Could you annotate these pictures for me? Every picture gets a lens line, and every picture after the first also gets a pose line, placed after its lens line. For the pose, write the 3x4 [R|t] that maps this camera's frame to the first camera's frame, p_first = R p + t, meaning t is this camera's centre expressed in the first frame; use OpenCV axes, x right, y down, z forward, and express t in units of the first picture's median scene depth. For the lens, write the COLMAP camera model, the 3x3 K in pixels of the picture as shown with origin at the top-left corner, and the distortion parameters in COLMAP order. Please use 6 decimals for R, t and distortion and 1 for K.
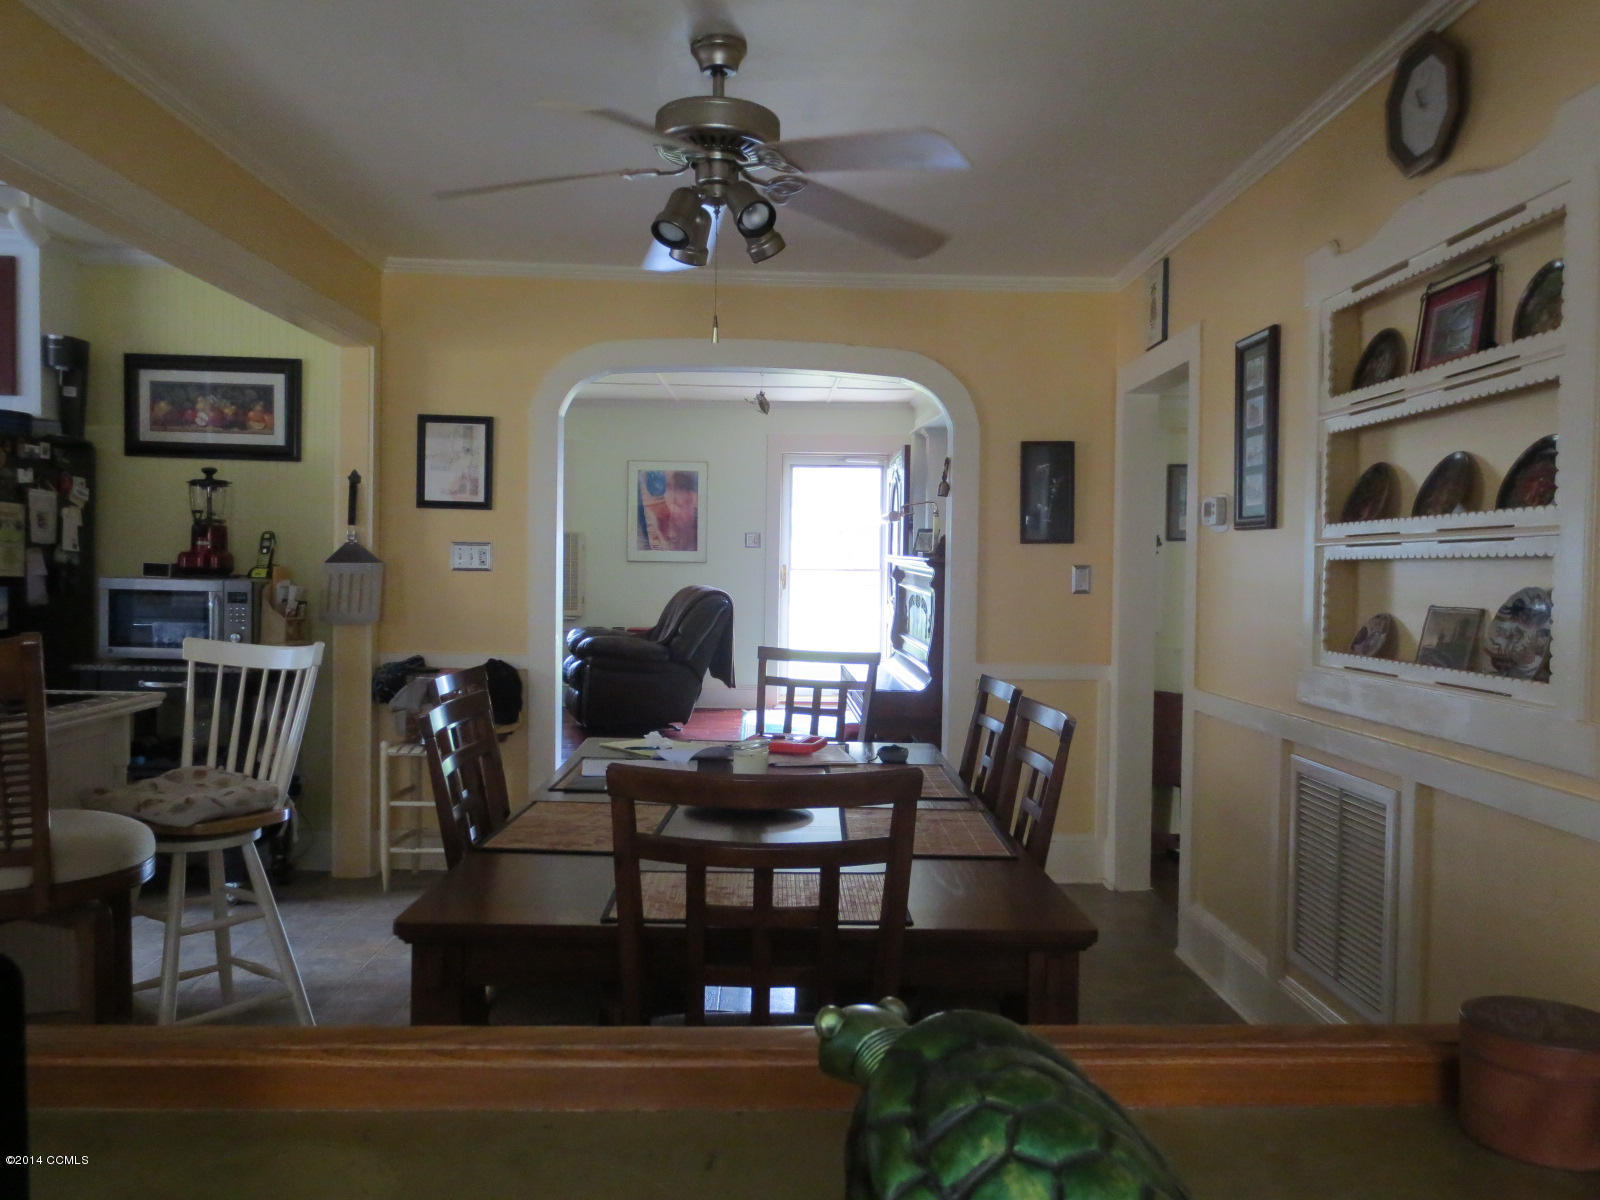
lens RADIAL K [[1149.8, 0, 806.2], [0, 1149.8, 602.1], [0, 0, 1]] dist [-0.021397, 0.006250]
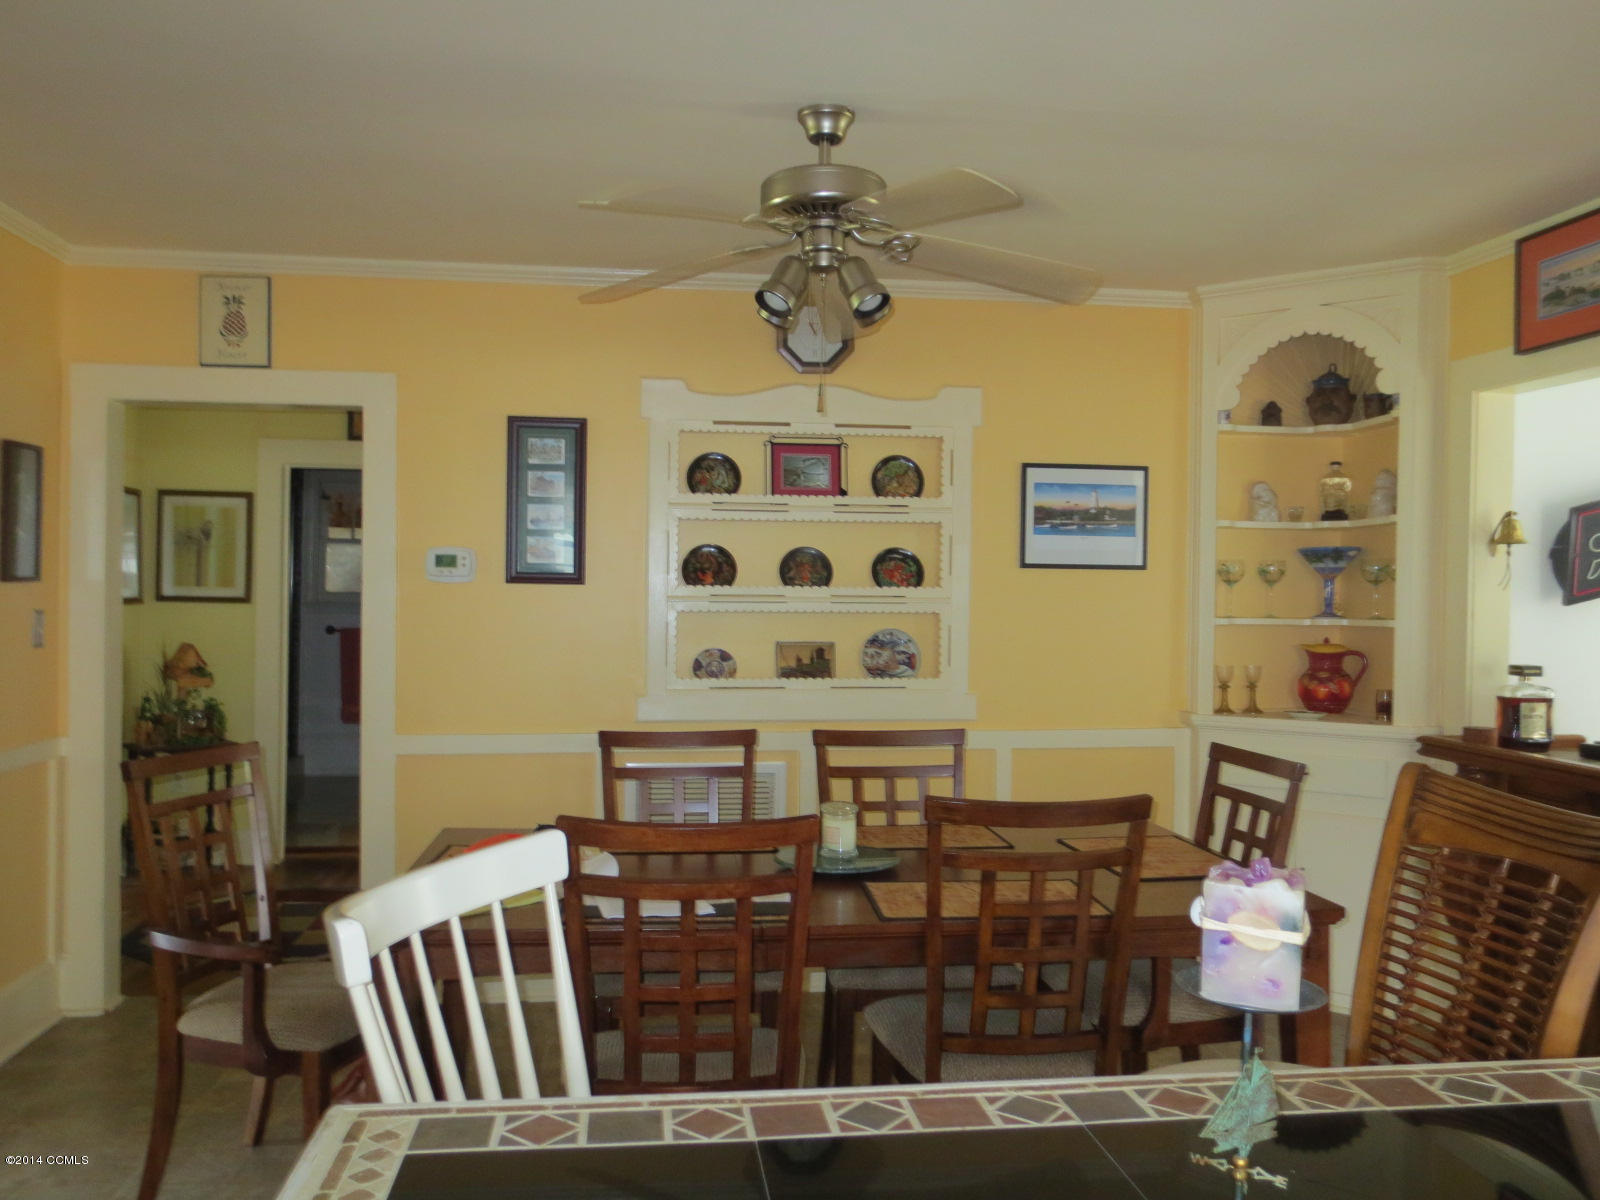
lens RADIAL K [[1255.1, 0, 798.6], [0, 1255.1, 609.0], [0, 0, 1]] dist [-0.008753, 0.002018]
pose [[-0.079019, -0.026106, 0.996531, -1.077477], [0.022061, 0.999366, 0.027930, -0.081590], [-0.996629, 0.024191, -0.078393, 1.014096]]
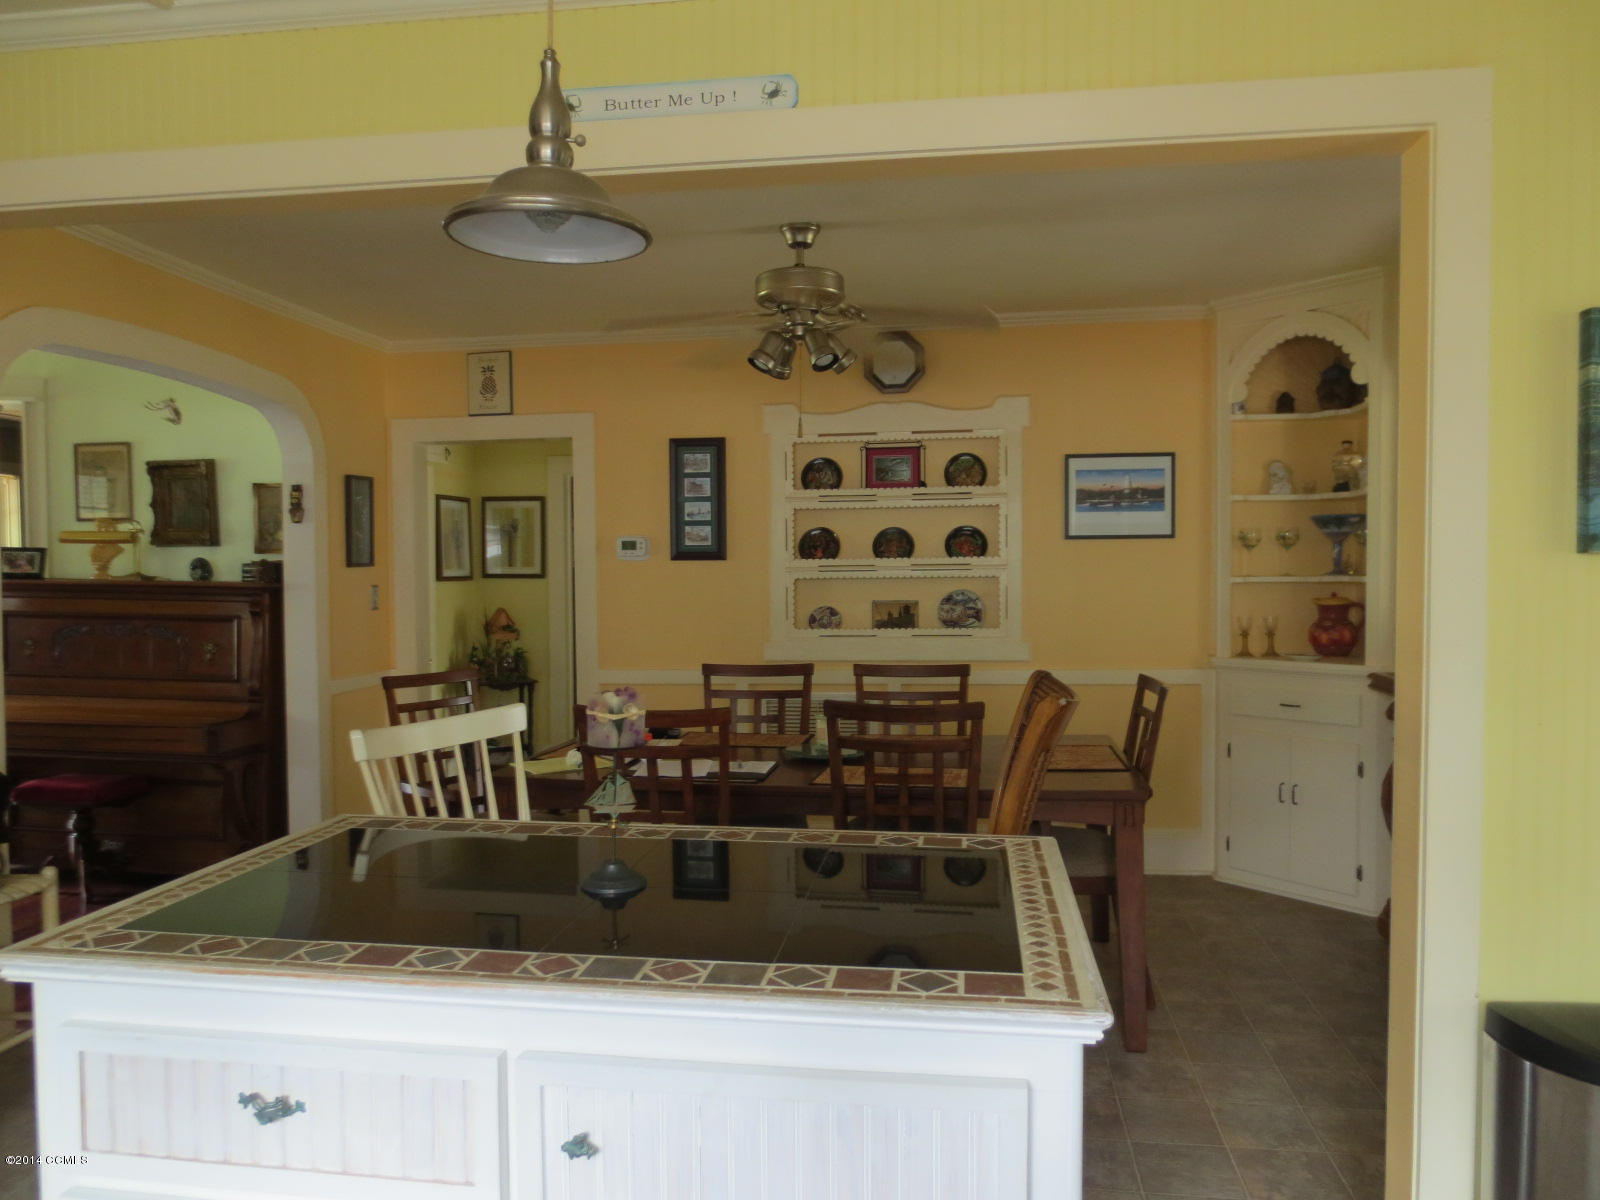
lens RADIAL K [[1149.8, 0, 806.2], [0, 1149.8, 602.1], [0, 0, 1]] dist [-0.021397, 0.006250]
pose [[0.196658, -0.047461, 0.979323, -1.372657], [0.045536, 0.998192, 0.039232, -0.073738], [-0.979414, 0.036879, 0.198464, 0.650096]]
